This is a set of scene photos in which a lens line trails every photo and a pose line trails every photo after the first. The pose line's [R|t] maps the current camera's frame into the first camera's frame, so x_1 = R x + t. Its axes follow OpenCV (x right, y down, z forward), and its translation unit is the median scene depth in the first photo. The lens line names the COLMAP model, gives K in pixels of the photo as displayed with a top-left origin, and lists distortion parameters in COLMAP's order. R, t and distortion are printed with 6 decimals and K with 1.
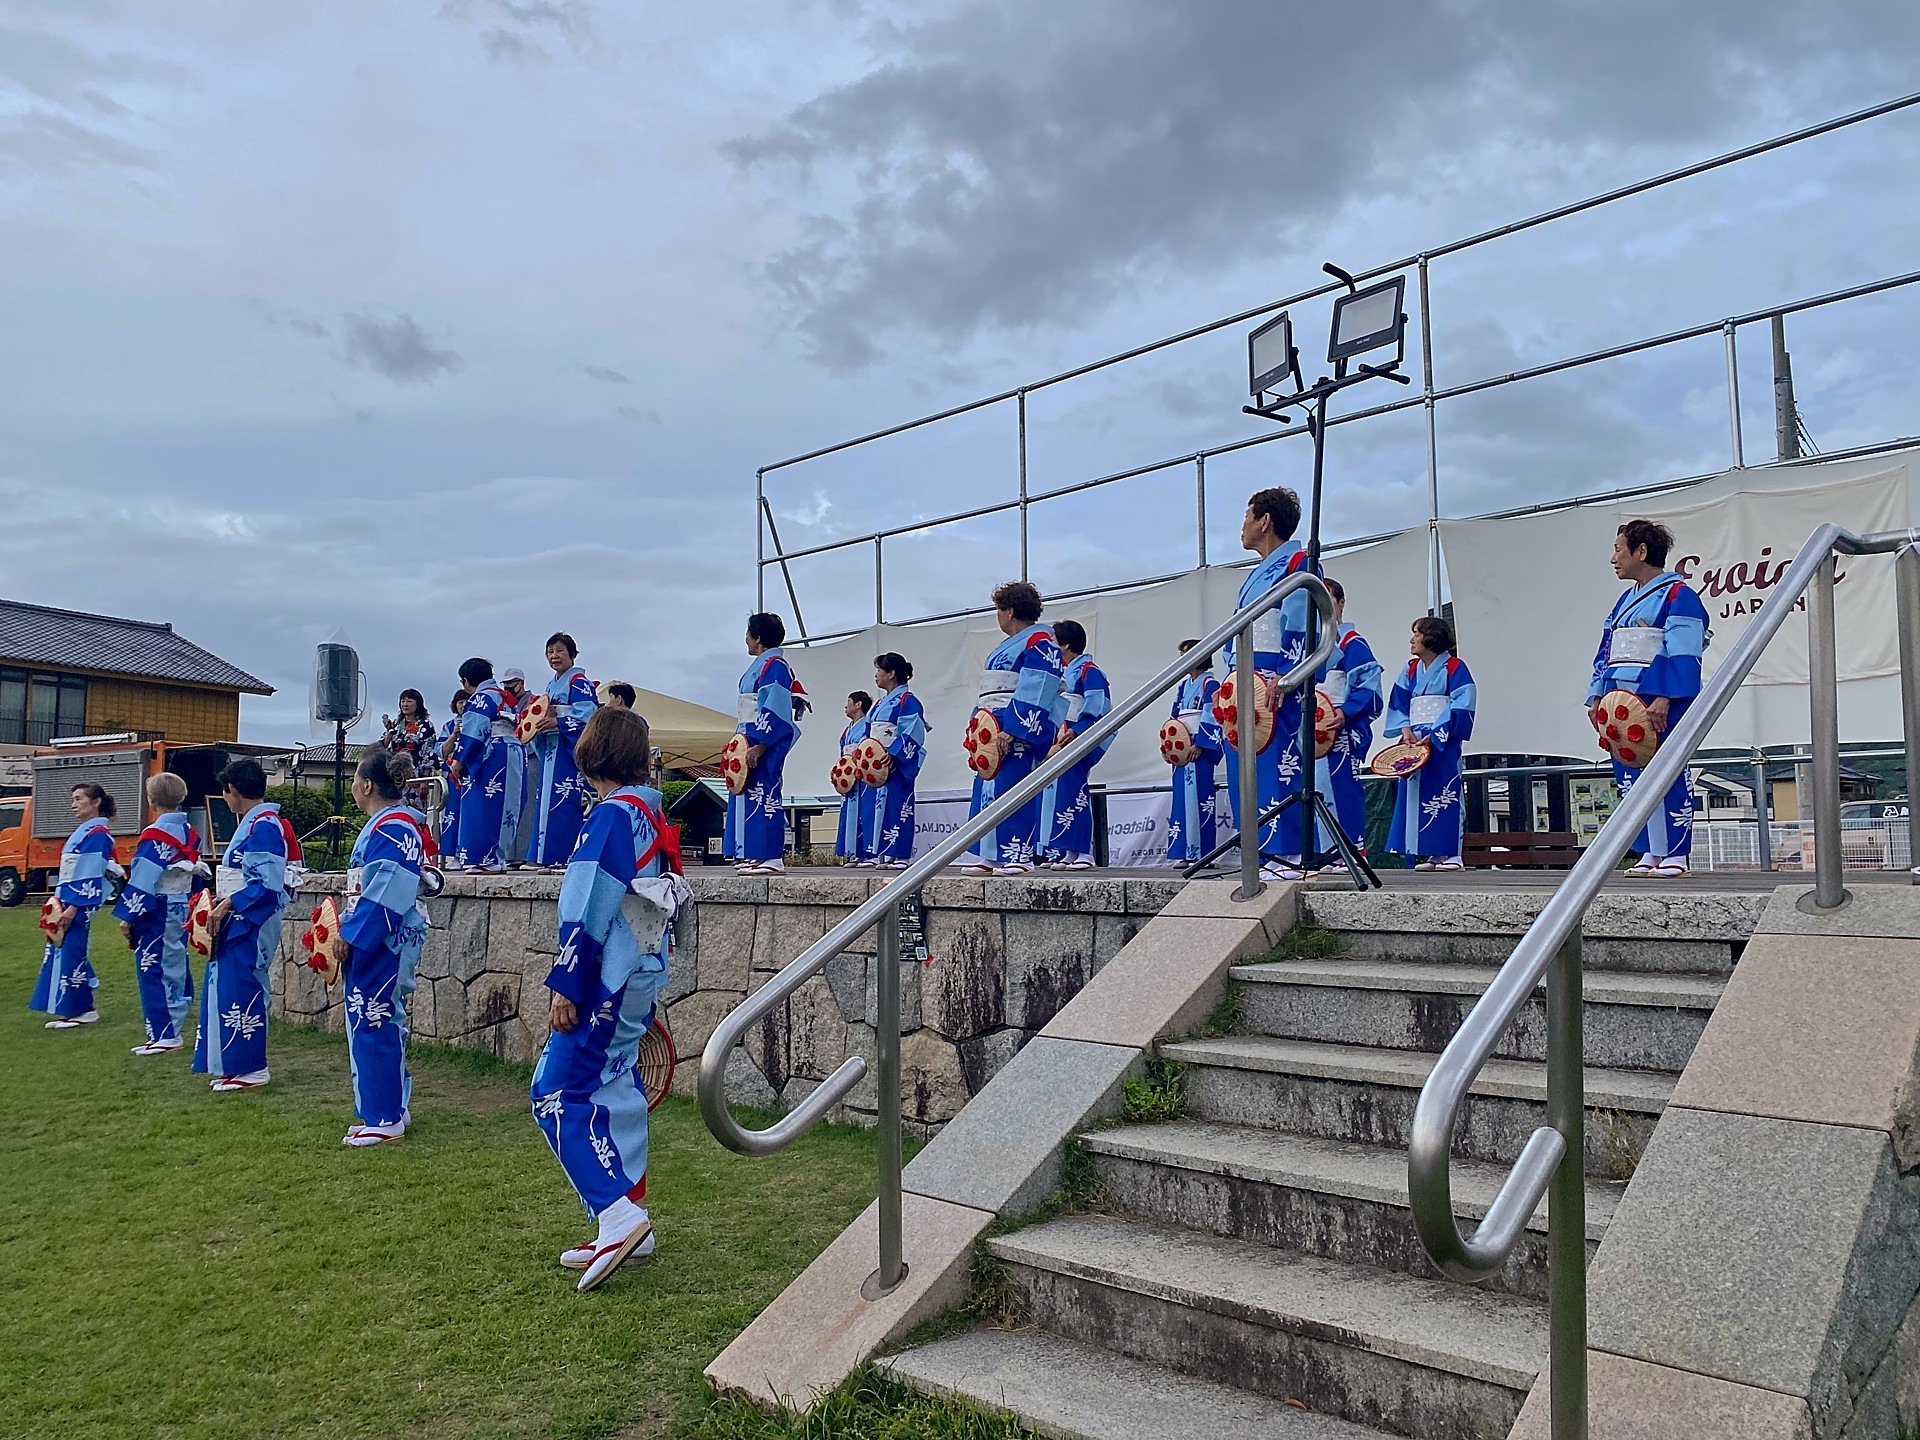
lens RADIAL K [[1449.5, 0, 960.0], [0, 1449.5, 720.0], [0, 0, 1]] dist [0.026662, -0.007990]
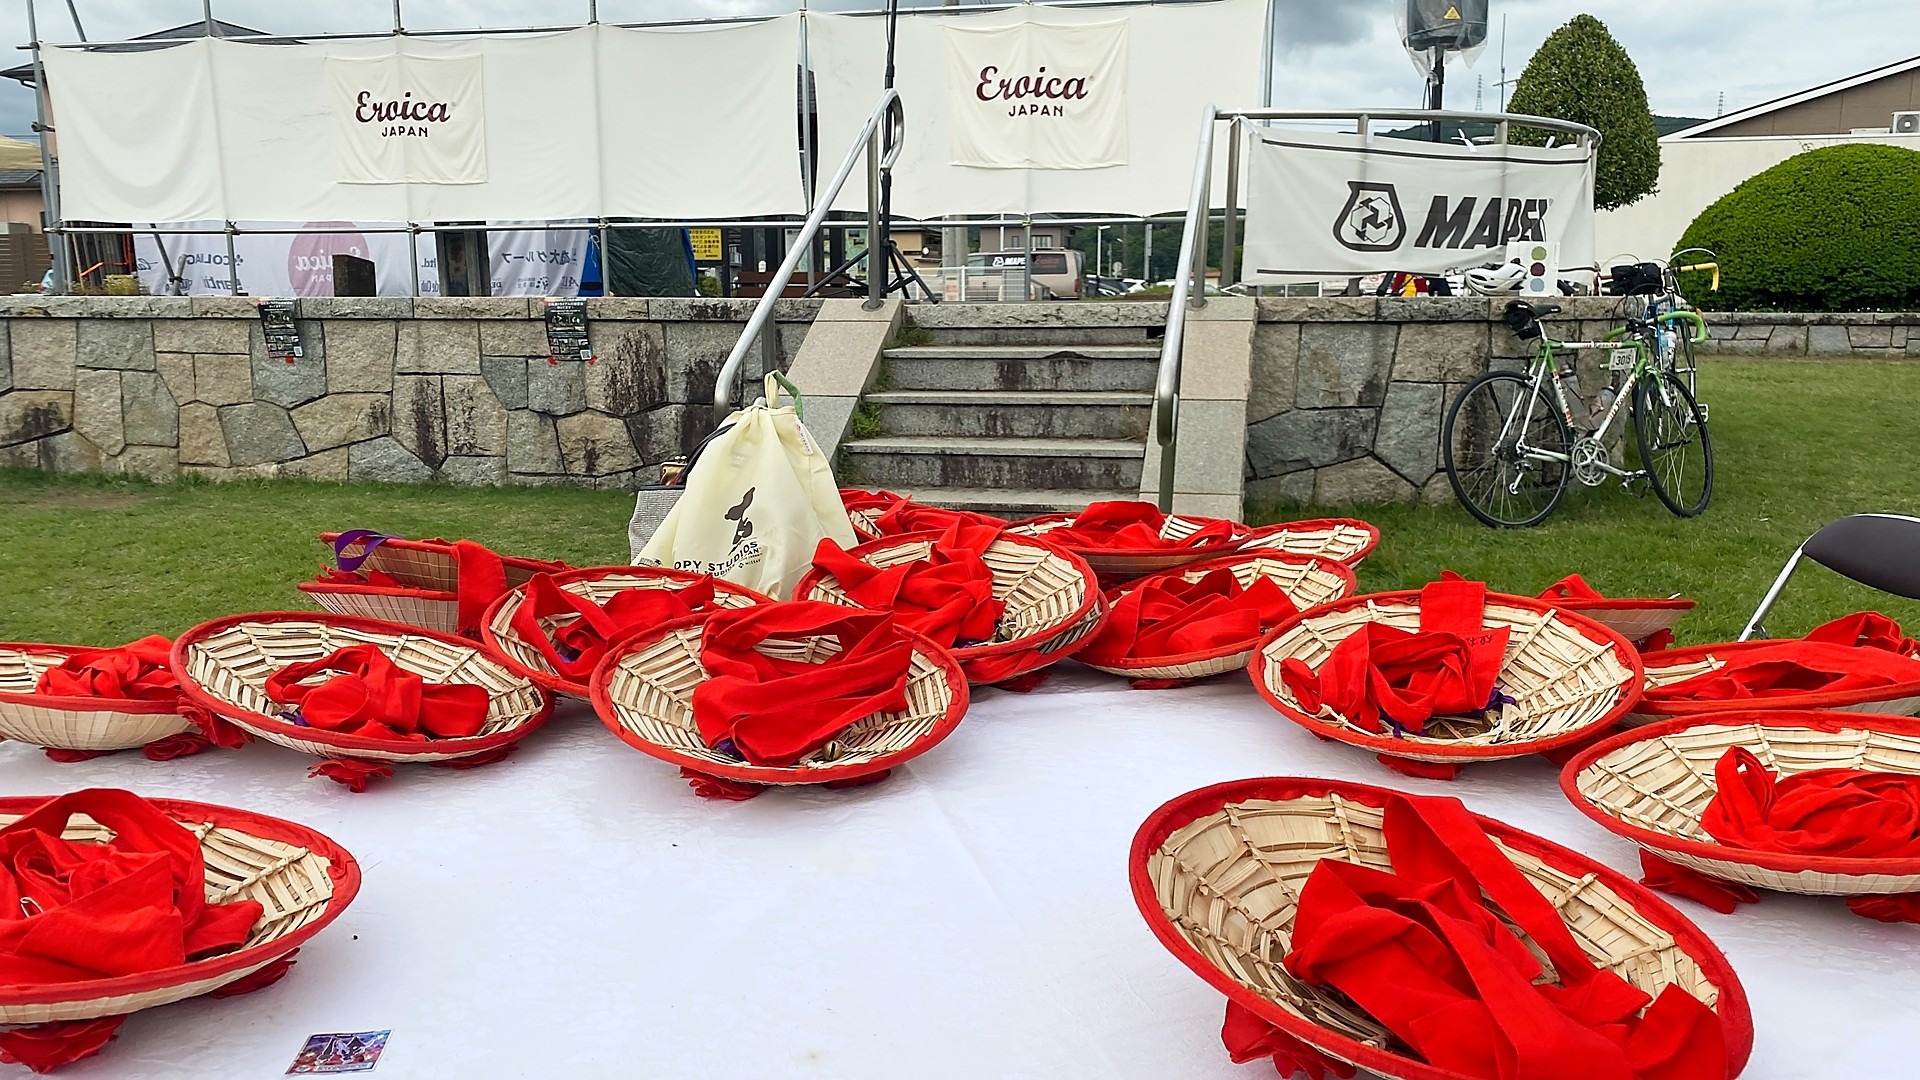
lens RADIAL K [[1385.7, 0, 960.0], [0, 1385.7, 540.0], [0, 0, 1]] dist [0.094653, -0.093703]
pose [[0.851749, -0.086069, 0.516832, -0.418254], [-0.052976, 0.967214, 0.248377, -0.012706], [-0.521264, -0.238935, 0.819264, -0.283747]]
